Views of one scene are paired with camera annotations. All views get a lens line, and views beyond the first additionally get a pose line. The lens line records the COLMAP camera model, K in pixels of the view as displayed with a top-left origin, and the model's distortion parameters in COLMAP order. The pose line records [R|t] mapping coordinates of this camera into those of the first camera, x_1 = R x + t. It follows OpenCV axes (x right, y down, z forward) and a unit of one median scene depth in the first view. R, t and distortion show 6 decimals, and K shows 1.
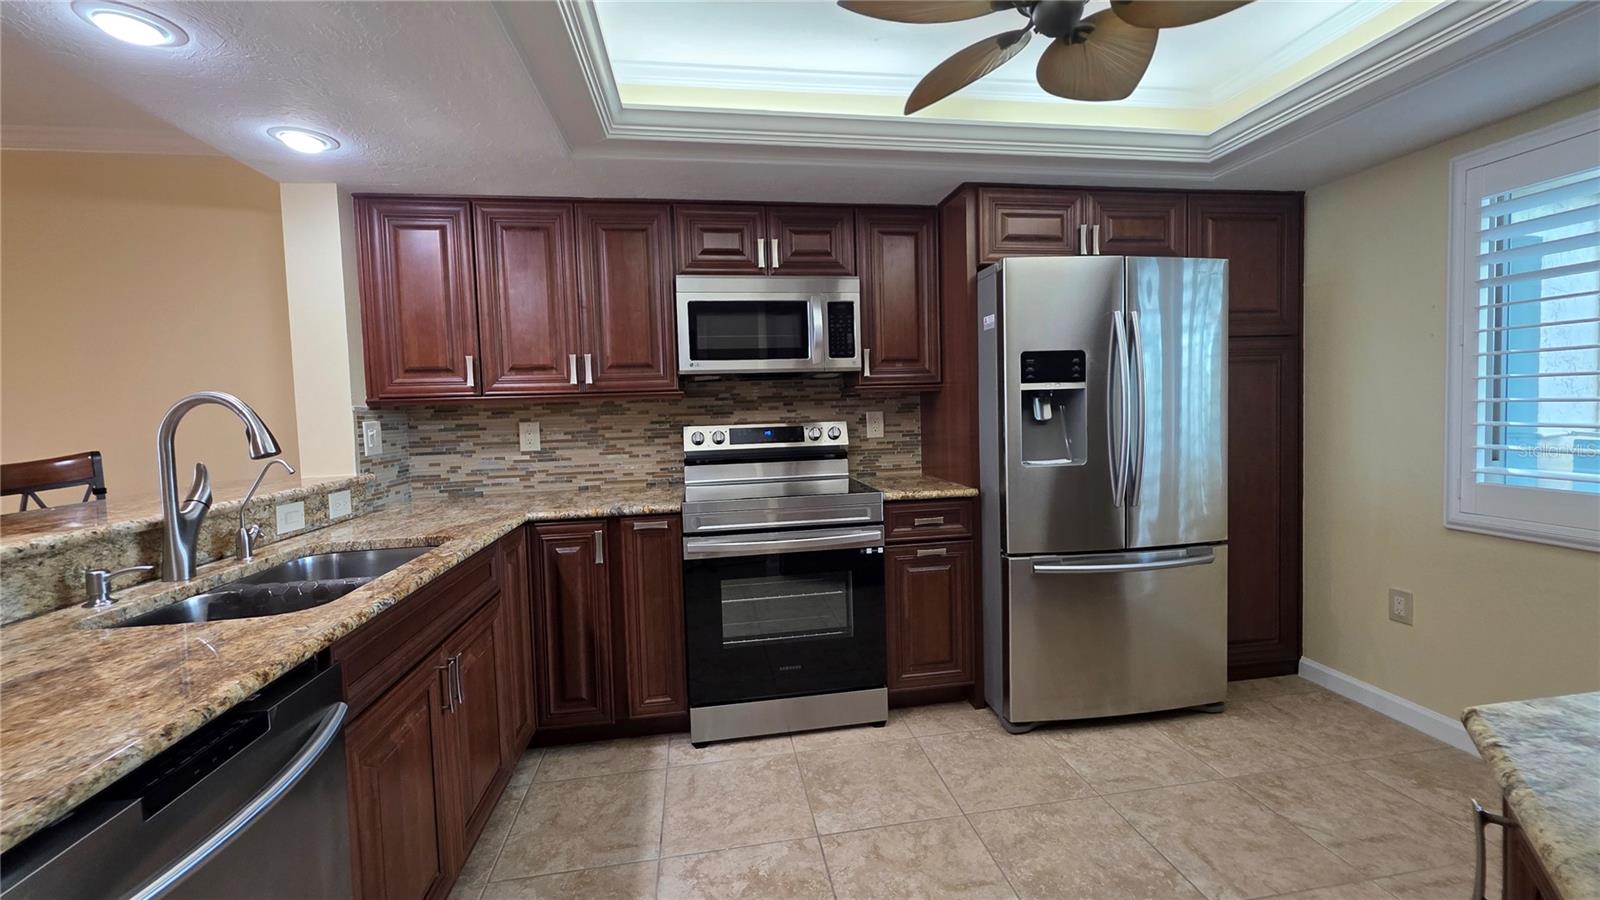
lens RADIAL K [[635.3, 0, 805.8], [0, 635.3, 434.3], [0, 0, 1]] dist [0.001545, -0.000233]
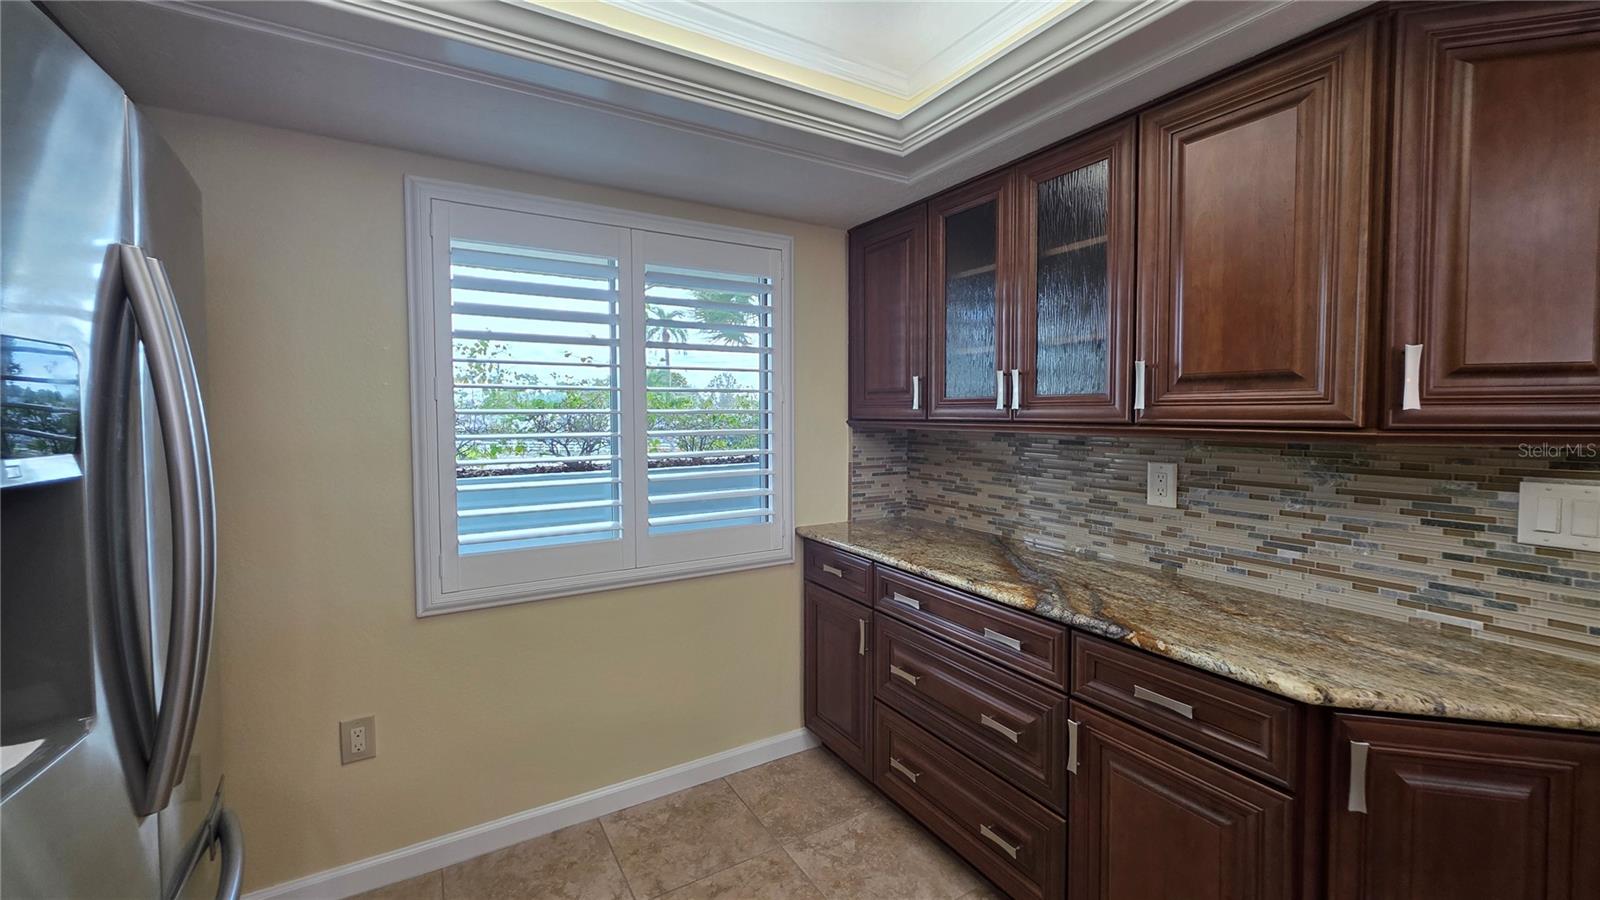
lens RADIAL K [[635.3, 0, 805.8], [0, 635.3, 434.3], [0, 0, 1]] dist [0.001545, -0.000233]
pose [[-0.371390, -0.002388, 0.928474, 0.044588], [0.057029, 0.998050, 0.025379, -0.072983], [-0.926724, 0.062375, -0.370529, 0.730298]]
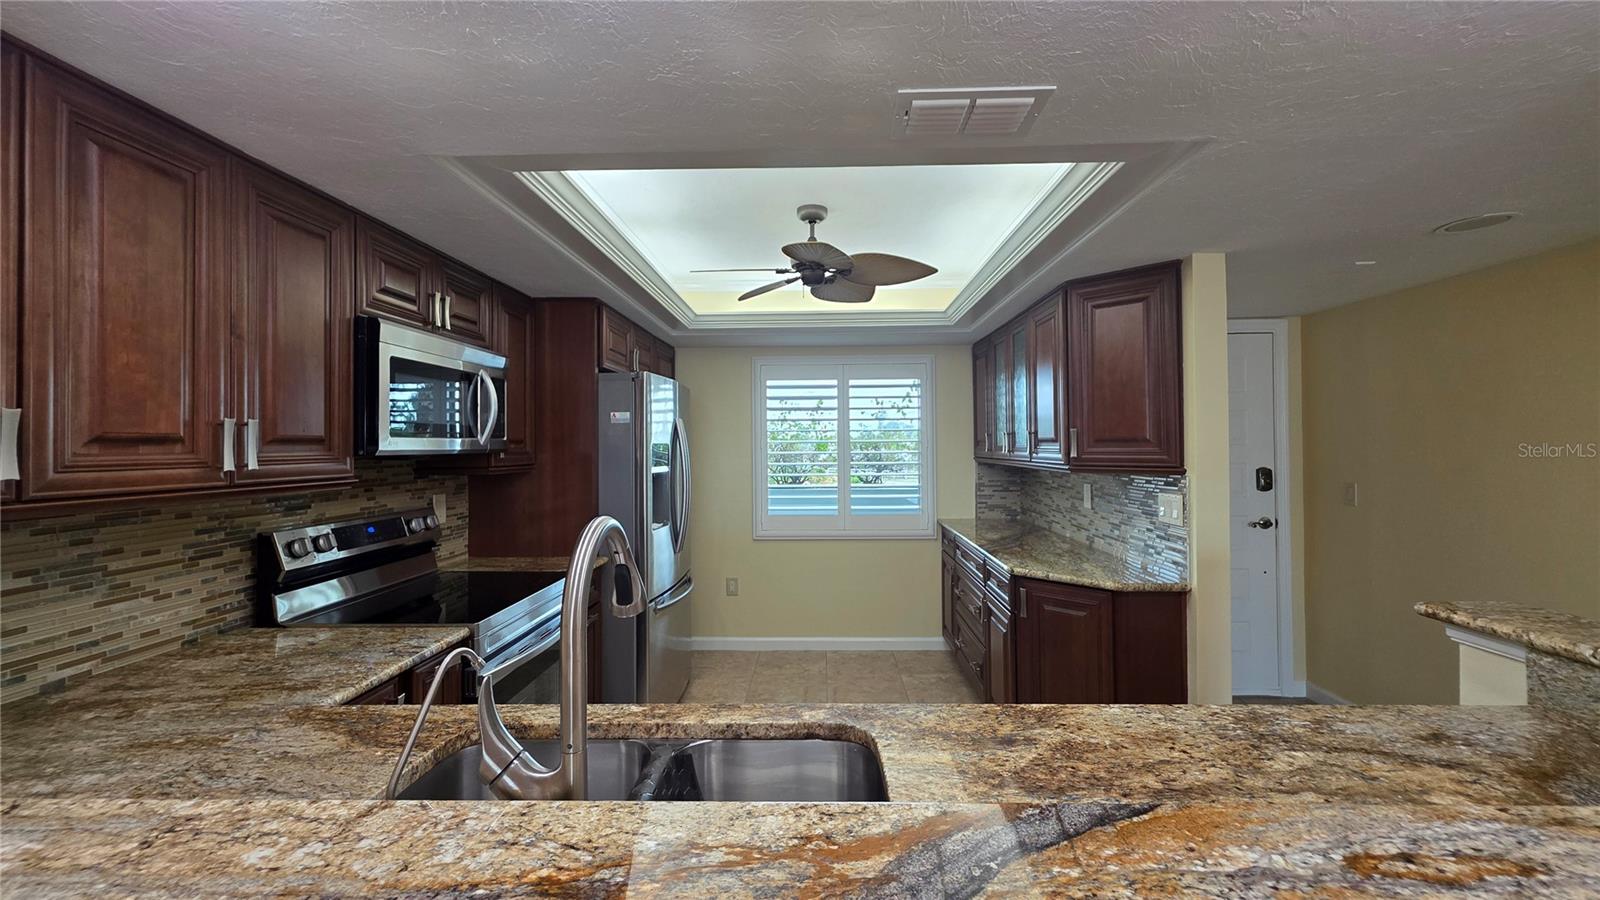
lens RADIAL K [[635.3, 0, 805.8], [0, 635.3, 434.3], [0, 0, 1]] dist [0.001545, -0.000233]
pose [[0.196617, 0.044072, 0.979489, -0.800605], [0.048507, 0.997329, -0.054612, -0.055569], [-0.979280, 0.058250, 0.193954, 0.391006]]
